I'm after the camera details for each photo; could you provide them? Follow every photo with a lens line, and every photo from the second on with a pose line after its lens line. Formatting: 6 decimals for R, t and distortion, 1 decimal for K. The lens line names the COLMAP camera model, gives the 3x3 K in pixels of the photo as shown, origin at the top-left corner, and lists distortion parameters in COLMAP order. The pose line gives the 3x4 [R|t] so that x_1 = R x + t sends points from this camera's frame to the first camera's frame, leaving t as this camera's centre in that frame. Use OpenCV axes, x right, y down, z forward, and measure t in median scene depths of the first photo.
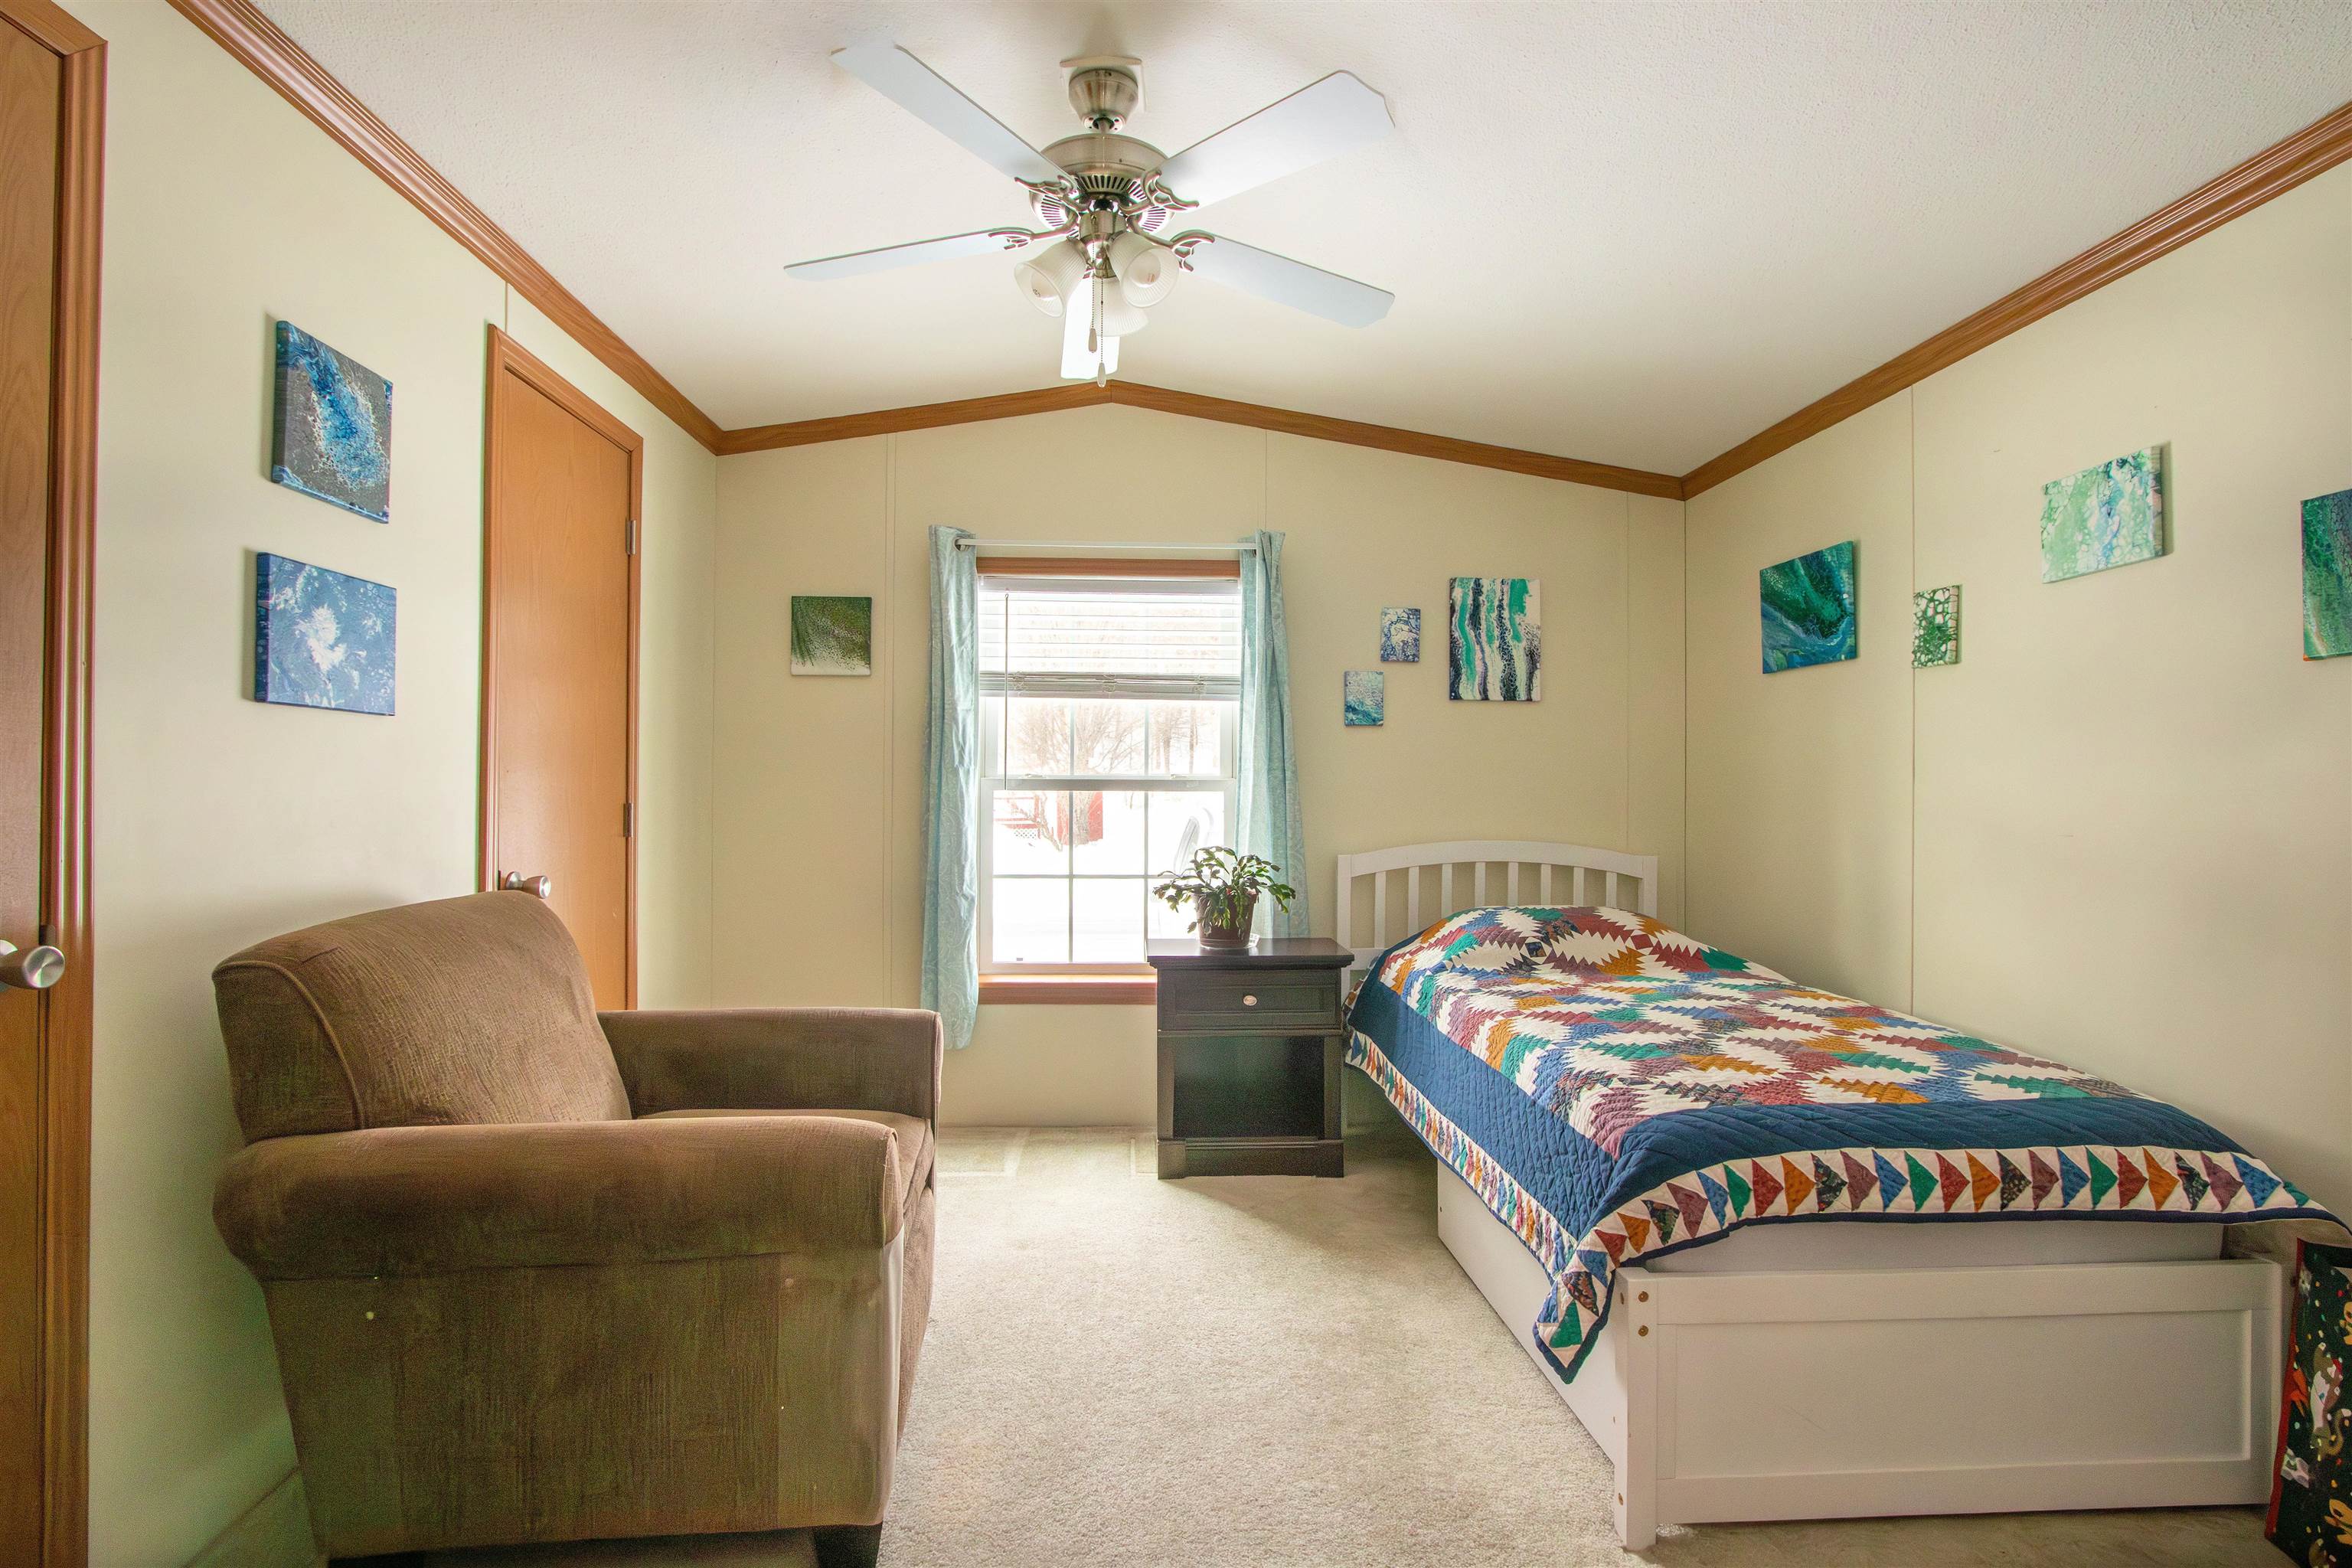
lens RADIAL K [[1104.3, 0, 1213.4], [0, 1104.3, 786.1], [0, 0, 1]] dist [-0.015059, 0.003427]
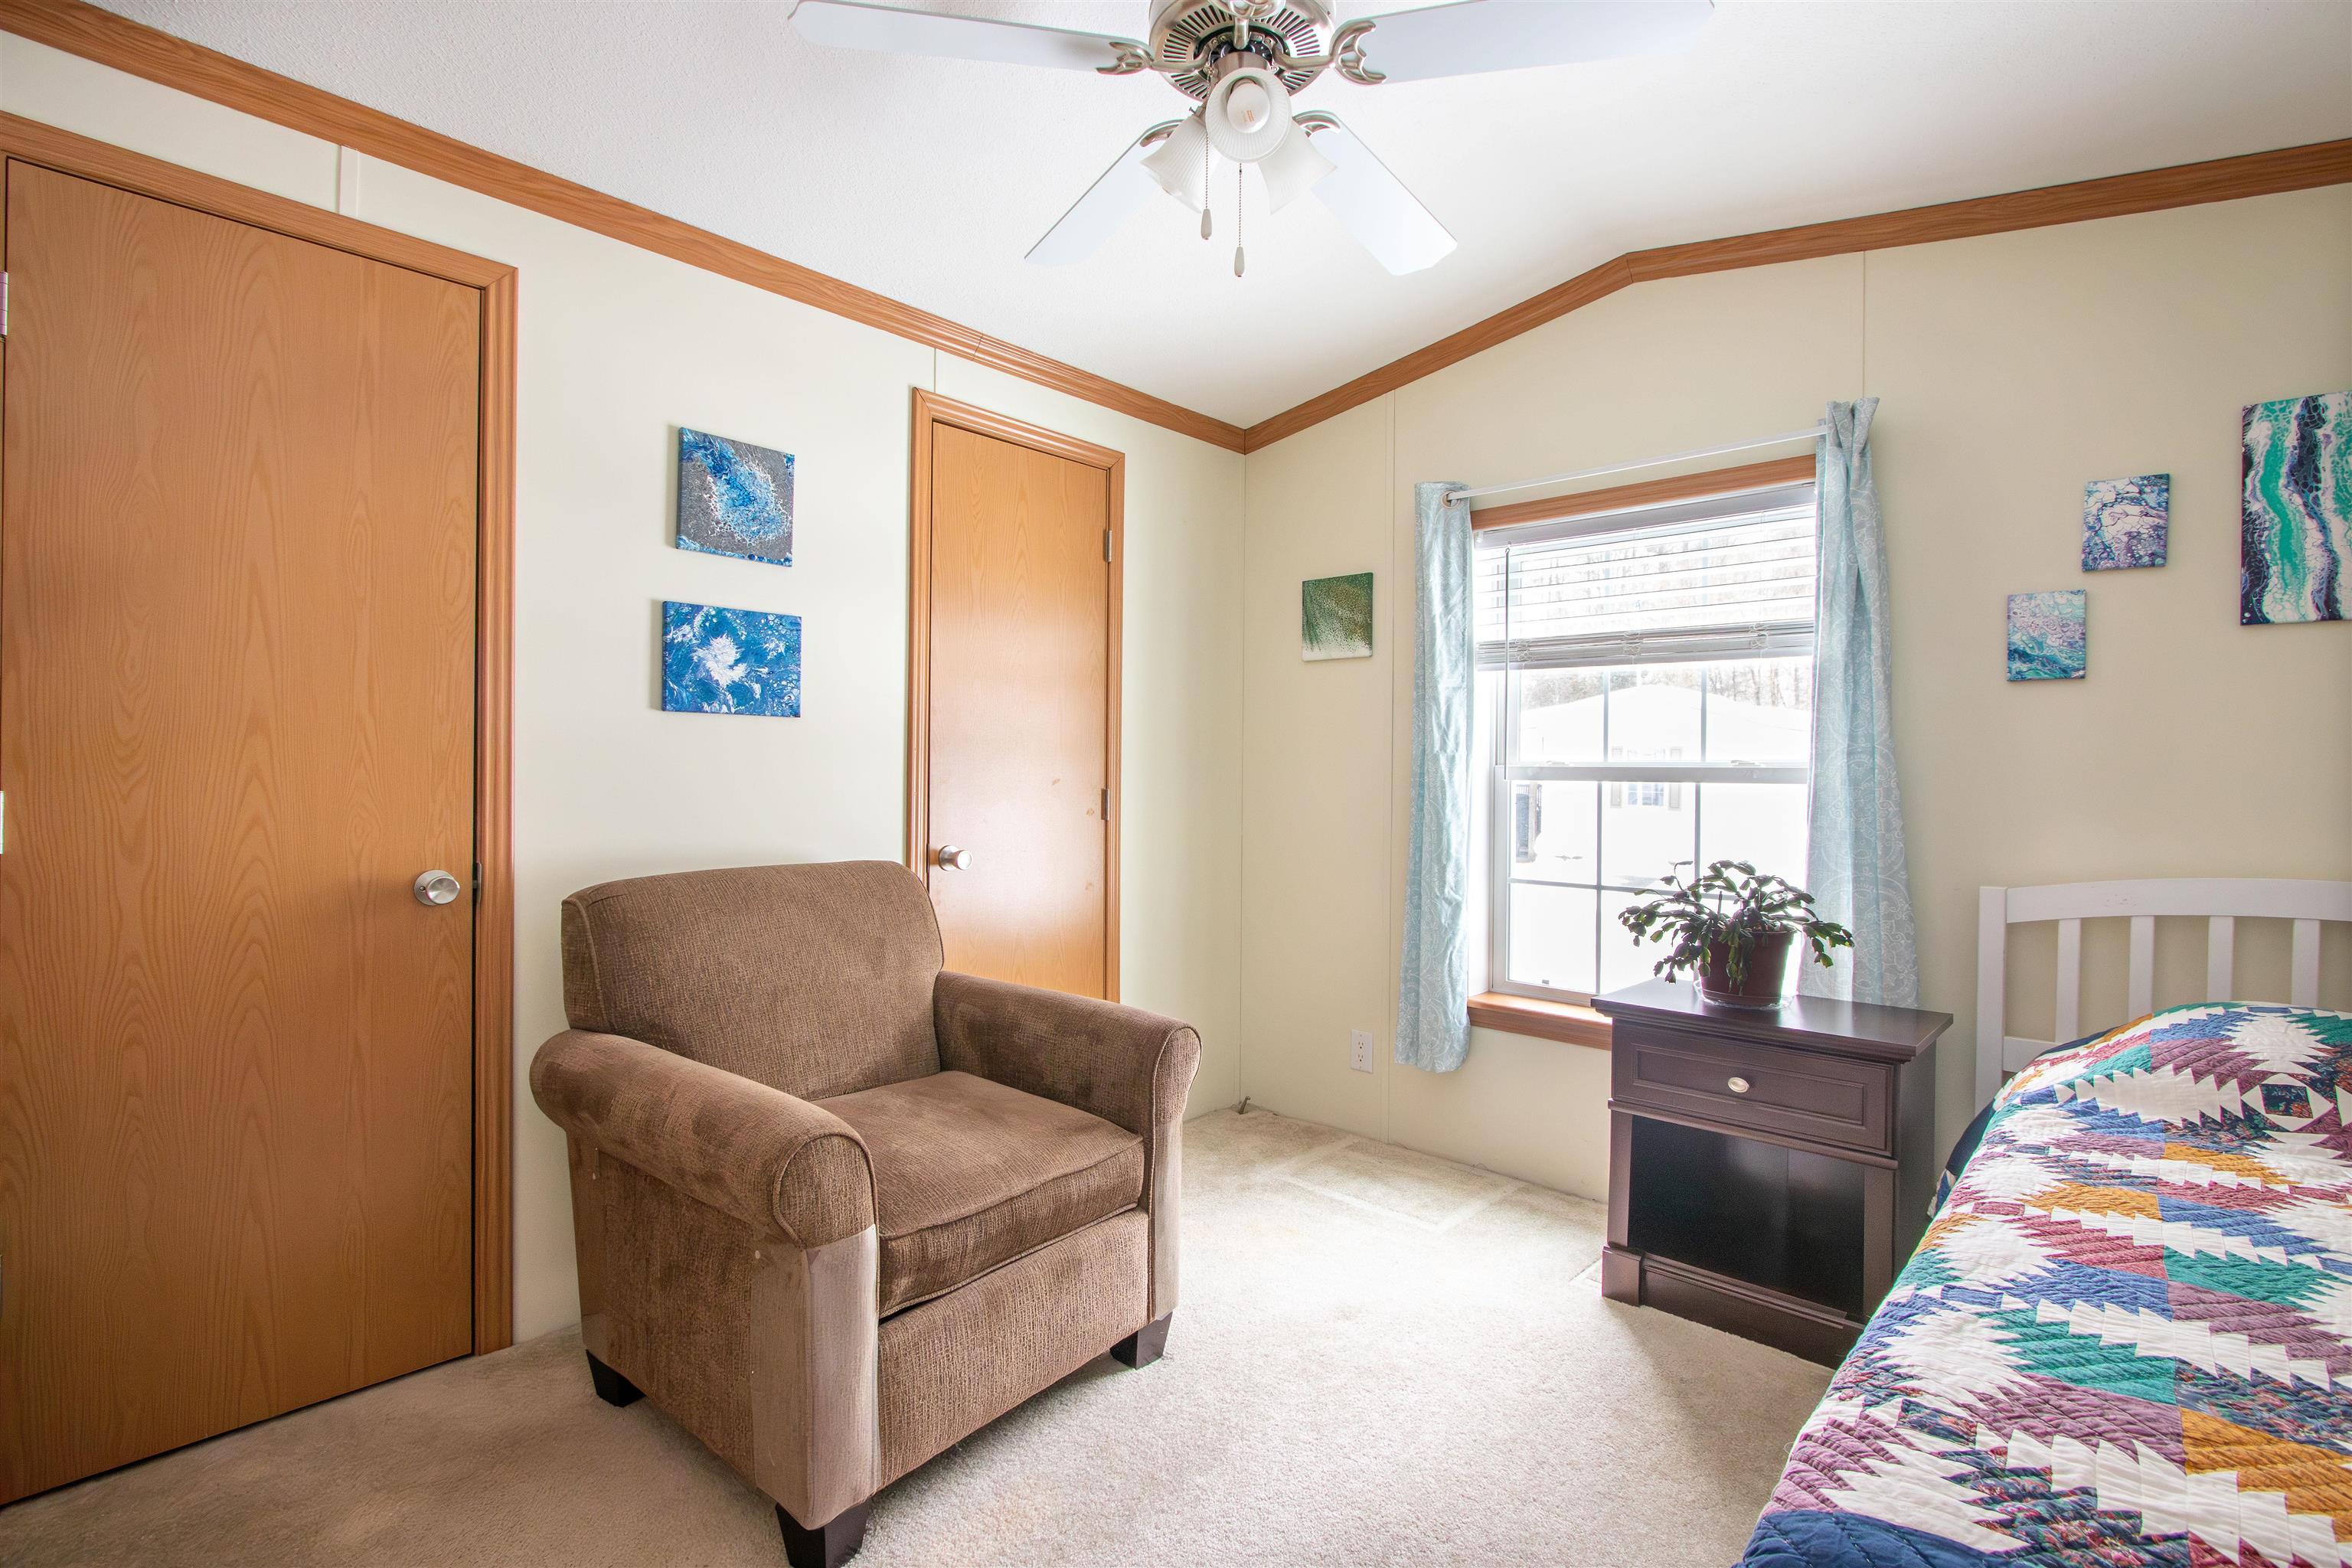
lens RADIAL K [[1104.3, 0, 1179.7], [0, 1104.3, 780.3], [0, 0, 1]] dist [-0.015059, 0.003427]
pose [[0.686679, 0.008425, -0.726912, 0.272782], [-0.004296, 0.999962, 0.007531, -0.001520], [0.726948, -0.002049, 0.686689, 0.249735]]
